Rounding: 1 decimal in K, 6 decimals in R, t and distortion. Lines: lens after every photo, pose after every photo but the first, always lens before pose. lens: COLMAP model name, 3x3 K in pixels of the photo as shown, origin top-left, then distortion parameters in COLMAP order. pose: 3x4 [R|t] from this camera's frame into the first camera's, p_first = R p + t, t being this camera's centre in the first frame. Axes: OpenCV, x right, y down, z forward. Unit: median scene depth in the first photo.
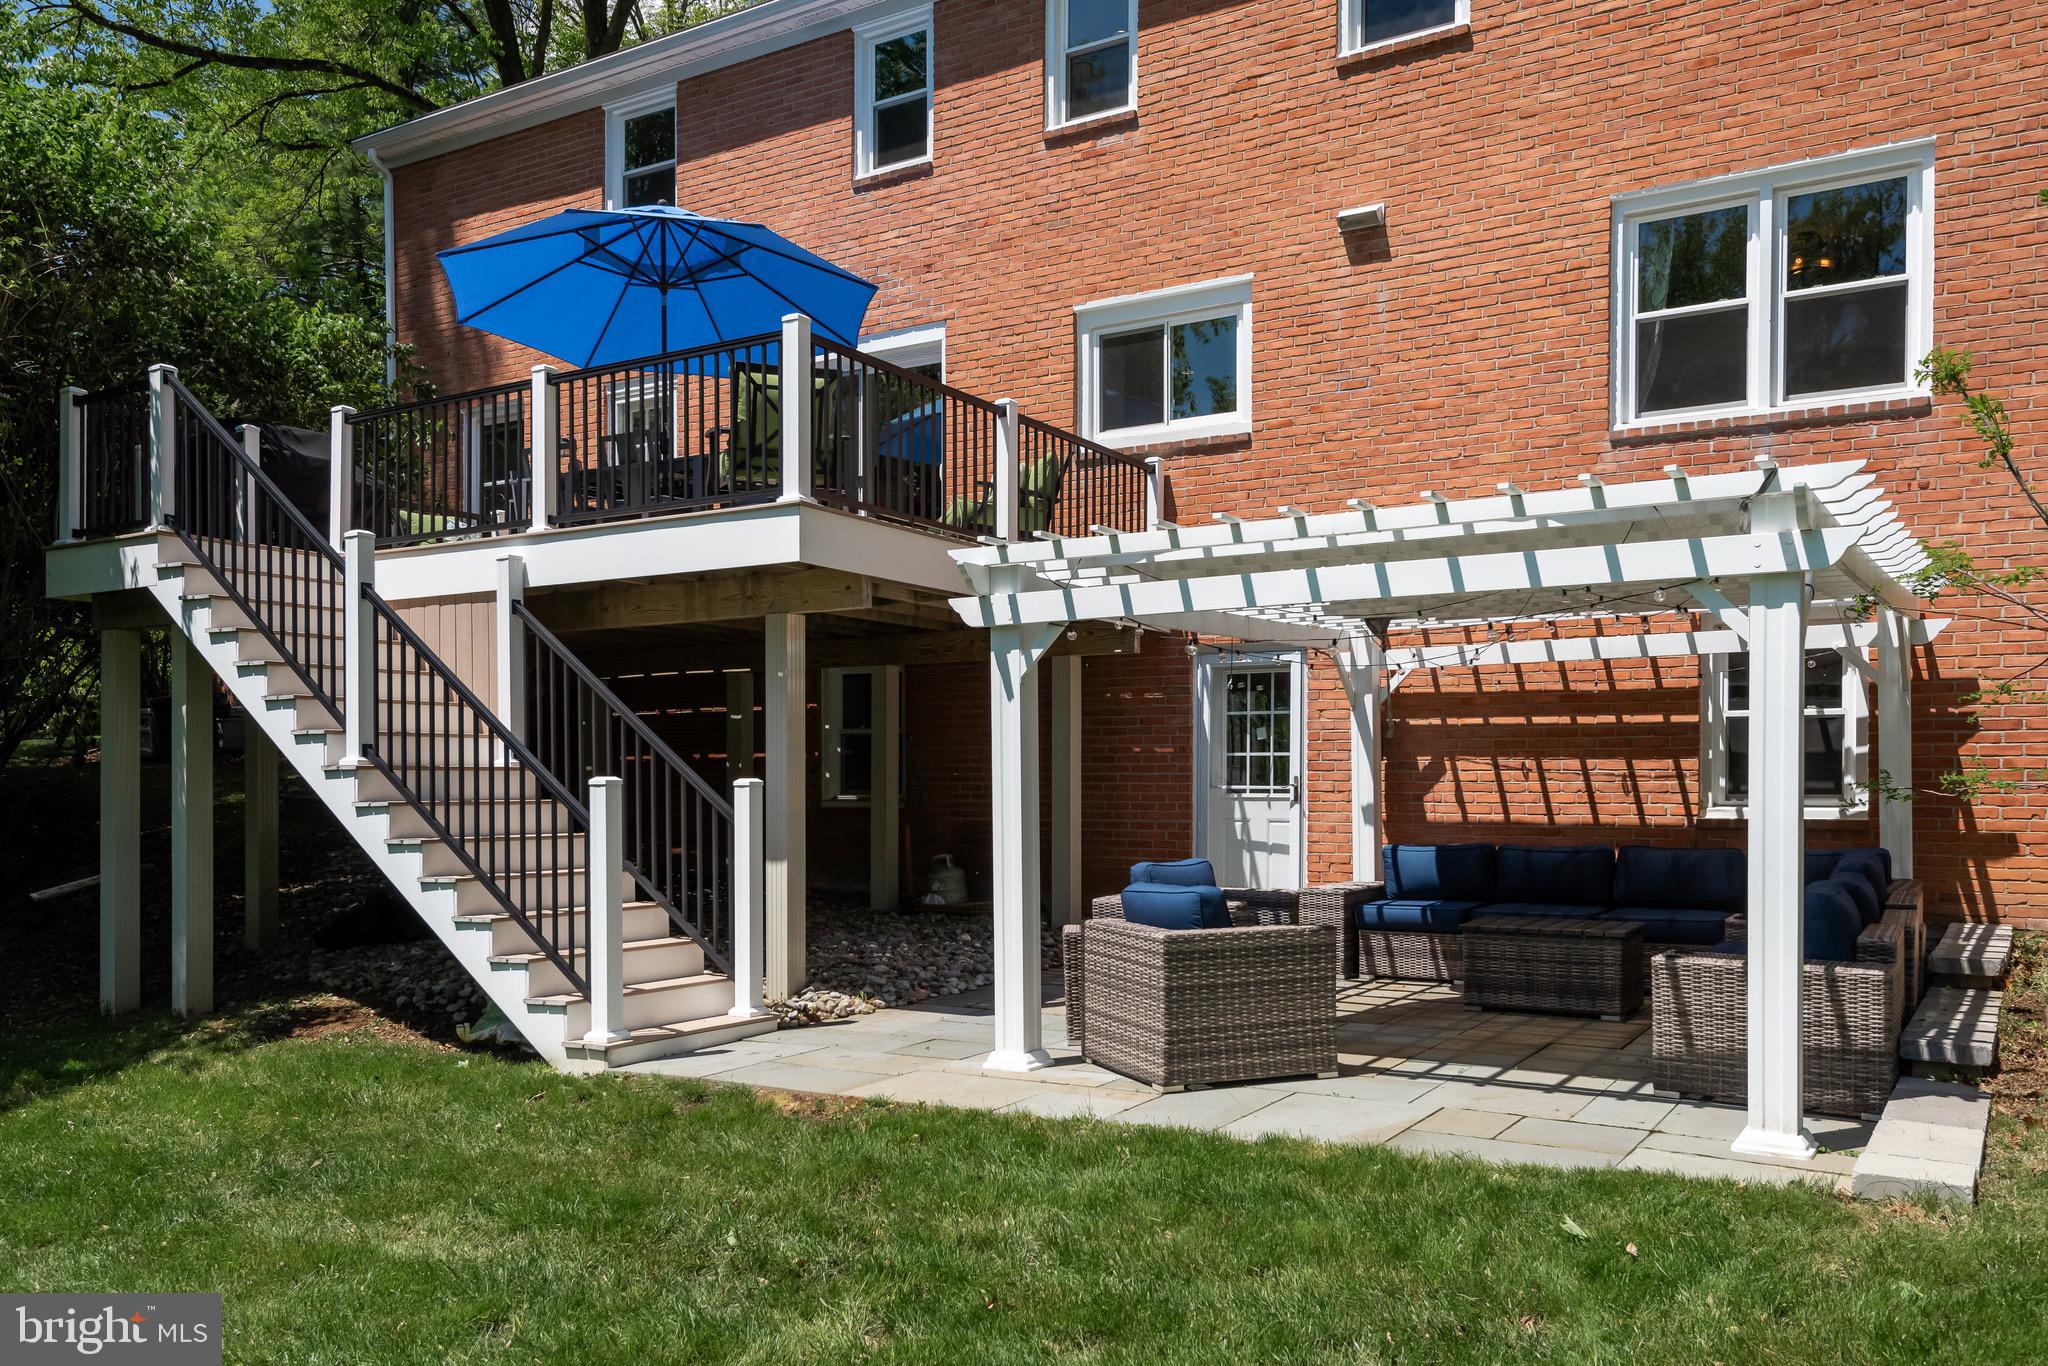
lens RADIAL K [[1611.8, 0, 979.3], [0, 1611.8, 788.9], [0, 0, 1]] dist [0.036323, -0.003576]
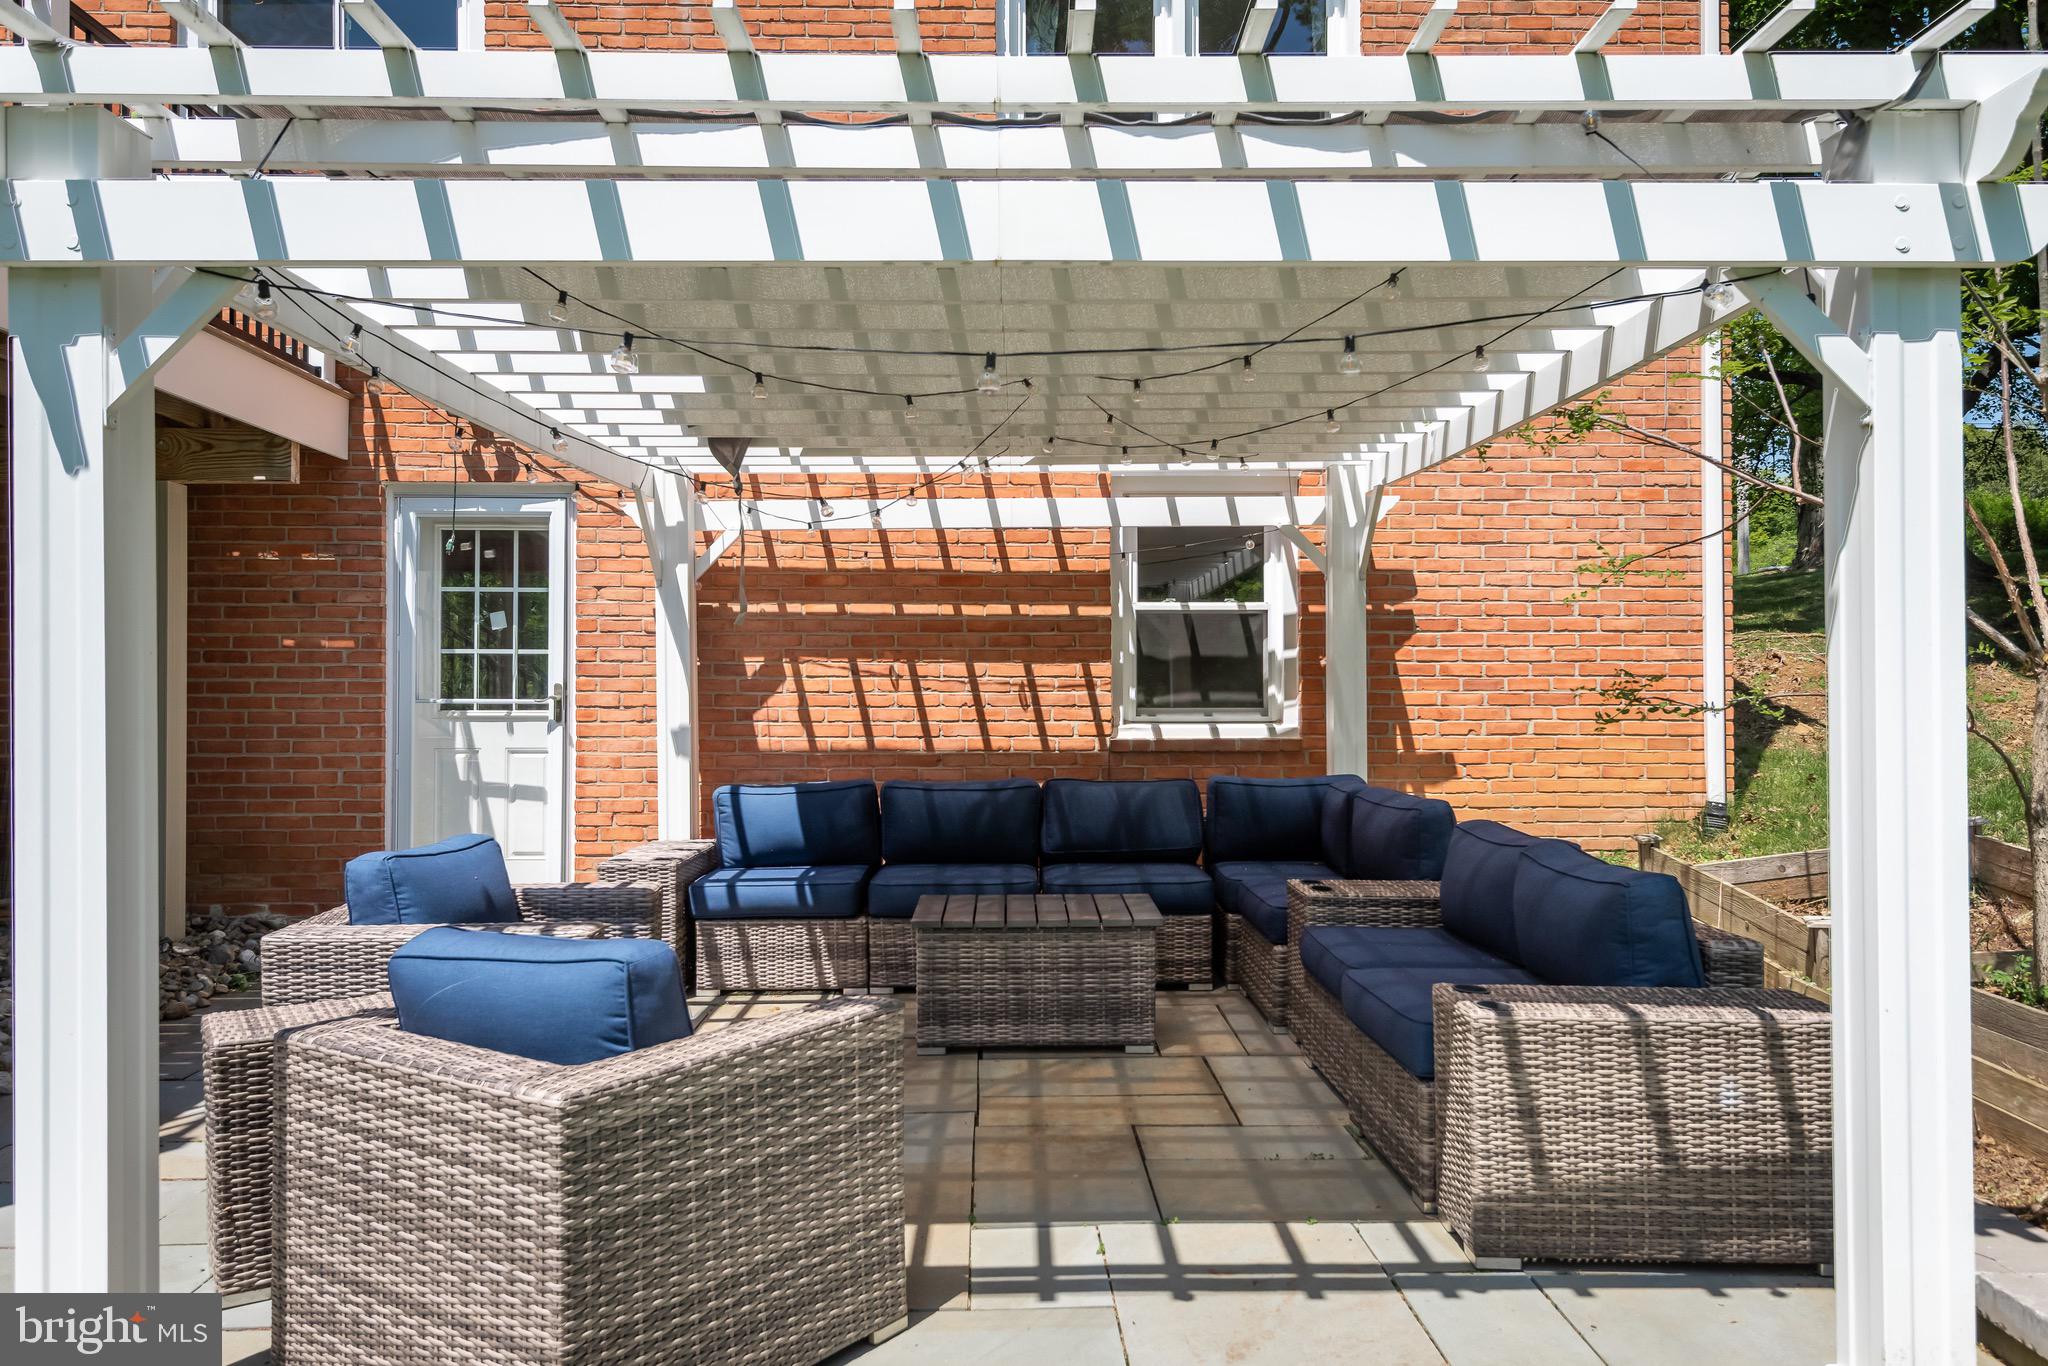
lens RADIAL K [[1493.1, 0, 1024.0], [0, 1493.1, 683.0], [0, 0, 1]] dist [0.041037, -0.057389]
pose [[0.823745, 0.003586, 0.566950, 0.002653], [0.003113, 0.999936, -0.010848, -0.001305], [-0.566952, 0.010701, 0.823681, 0.417993]]
